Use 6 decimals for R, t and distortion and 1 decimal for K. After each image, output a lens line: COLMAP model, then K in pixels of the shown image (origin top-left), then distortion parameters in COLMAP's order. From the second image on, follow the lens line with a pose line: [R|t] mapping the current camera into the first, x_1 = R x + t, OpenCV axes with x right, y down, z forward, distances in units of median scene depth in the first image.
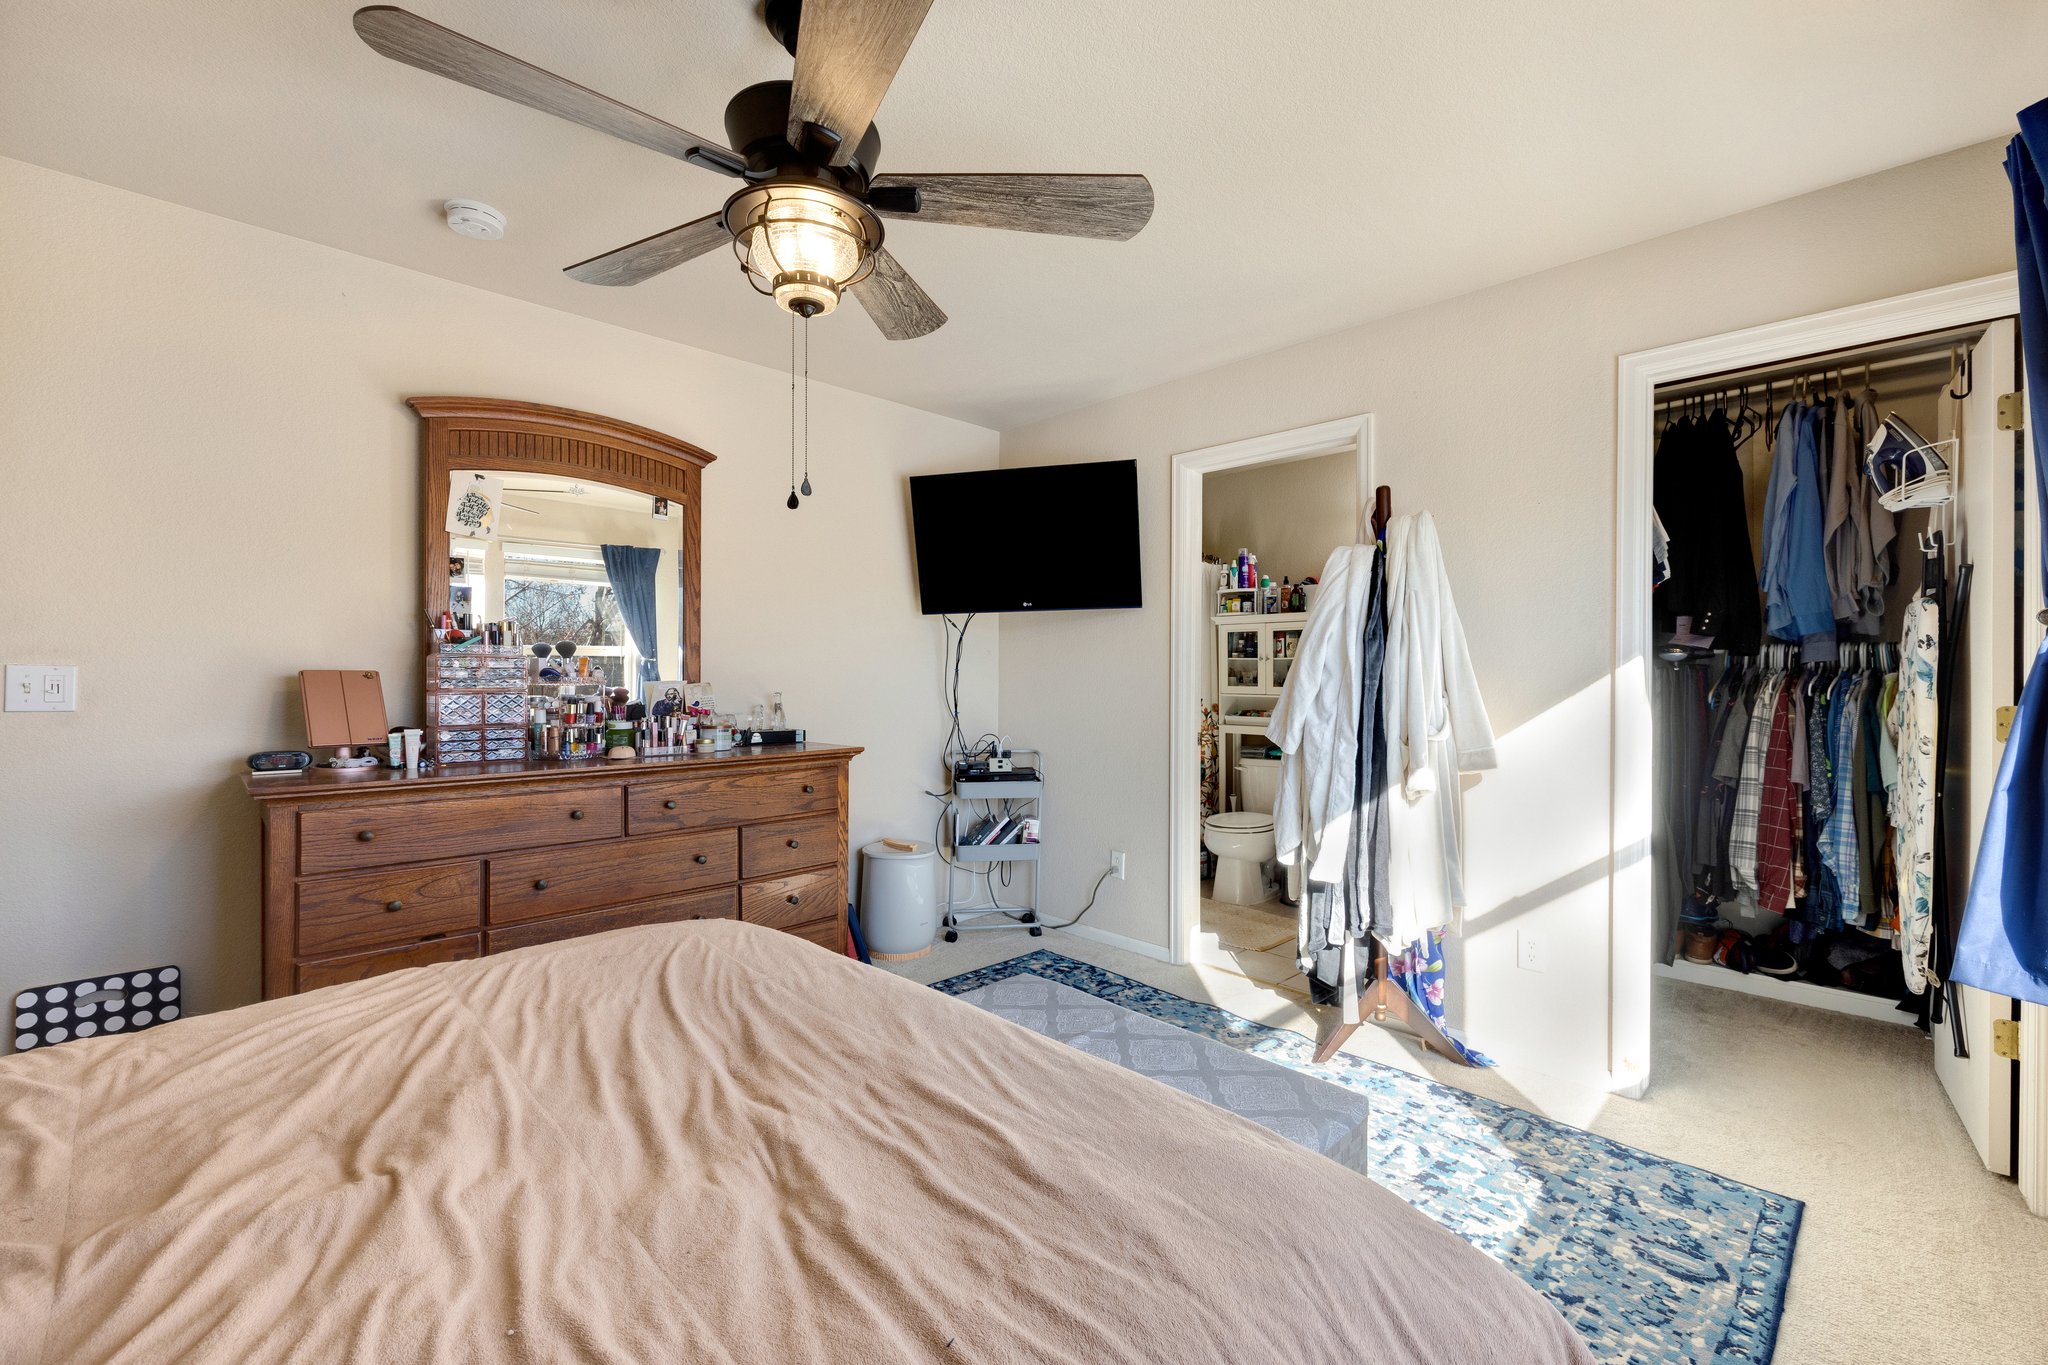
lens RADIAL K [[830.8, 0, 1028.0], [0, 830.8, 668.3], [0, 0, 1]] dist [-0.001984, 0.000081]
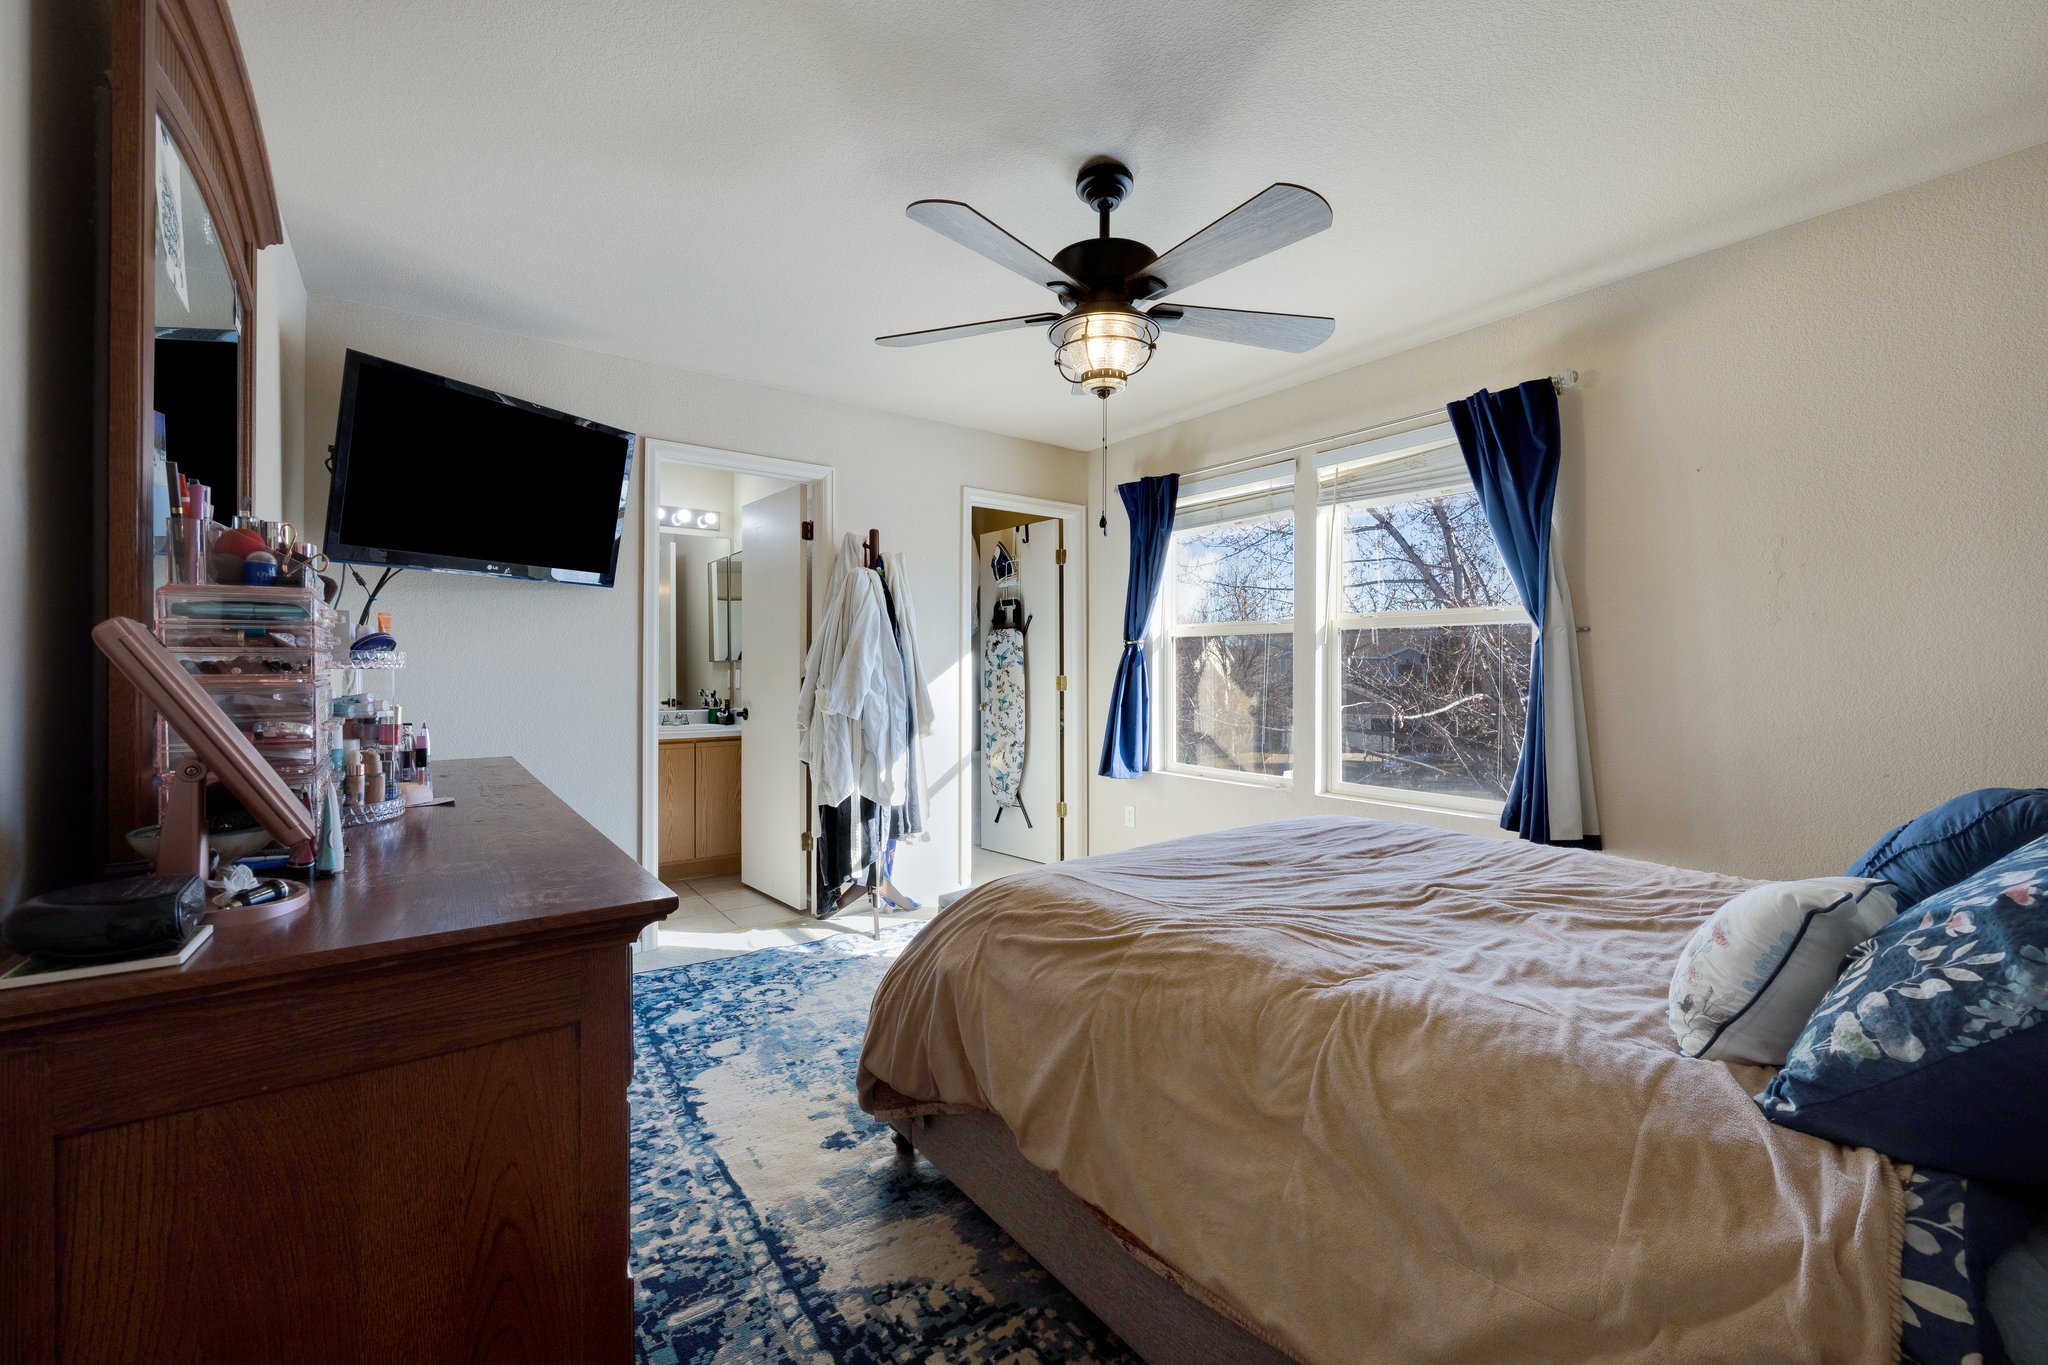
lens RADIAL K [[830.8, 0, 1028.0], [0, 830.8, 668.3], [0, 0, 1]] dist [-0.001984, 0.000081]
pose [[0.162018, 0.000783, 0.986787, -0.527320], [-0.009778, 0.999952, 0.000812, 0.009942], [-0.986739, -0.009780, 0.162018, 0.287075]]
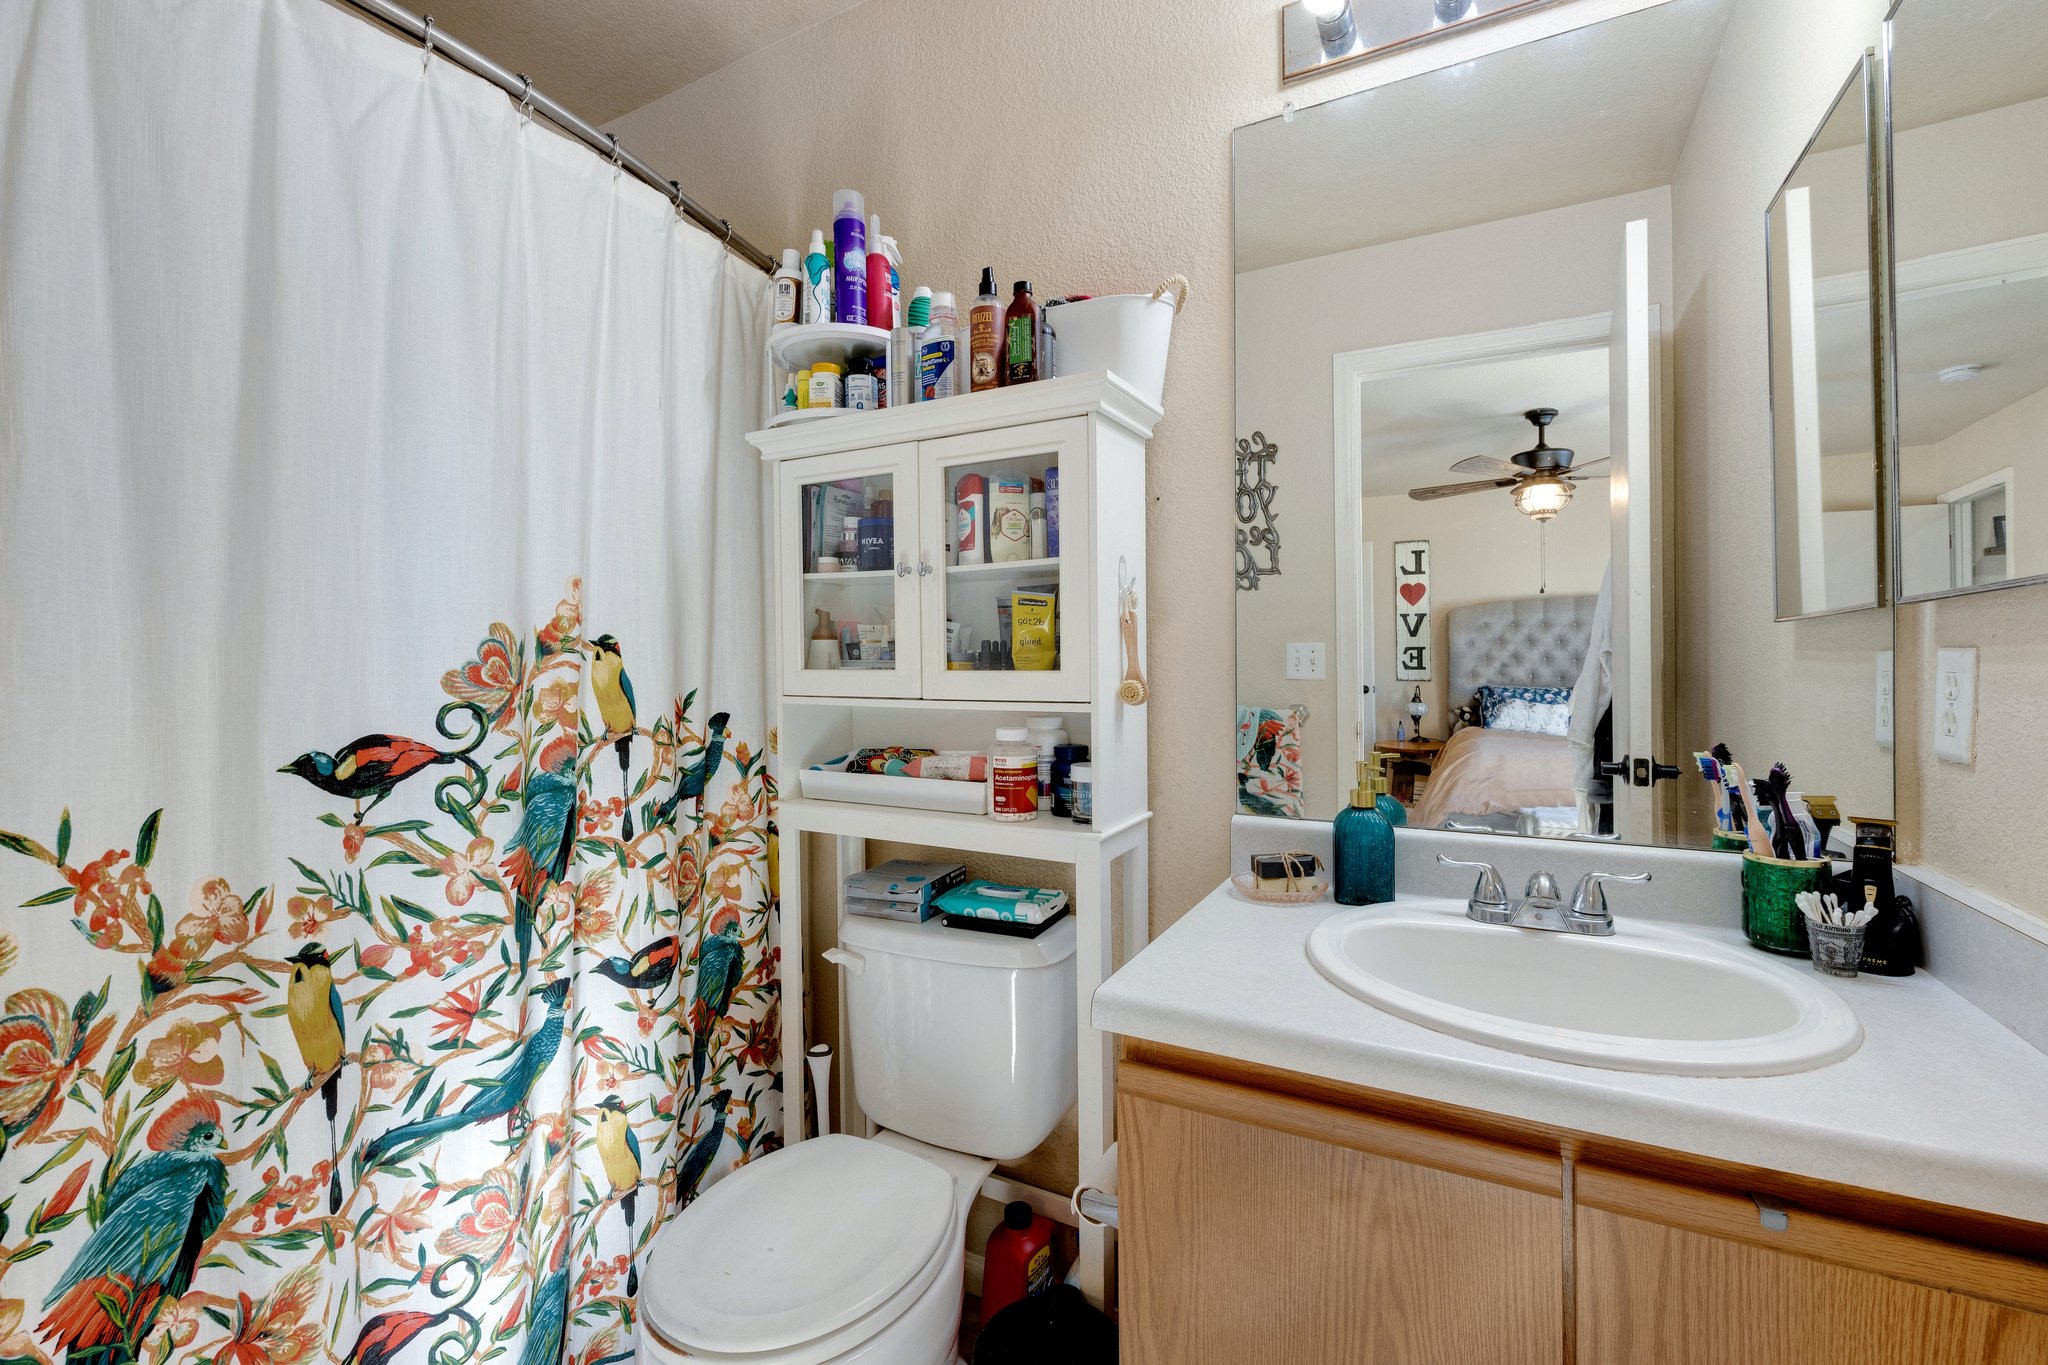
lens RADIAL K [[830.8, 0, 1028.0], [0, 830.8, 668.3], [0, 0, 1]] dist [-0.001984, 0.000081]
pose [[0.965083, -0.010932, 0.261718, 0.245918], [0.006920, 0.999844, 0.016246, 0.015736], [-0.261854, -0.013867, 0.965008, 0.719311]]
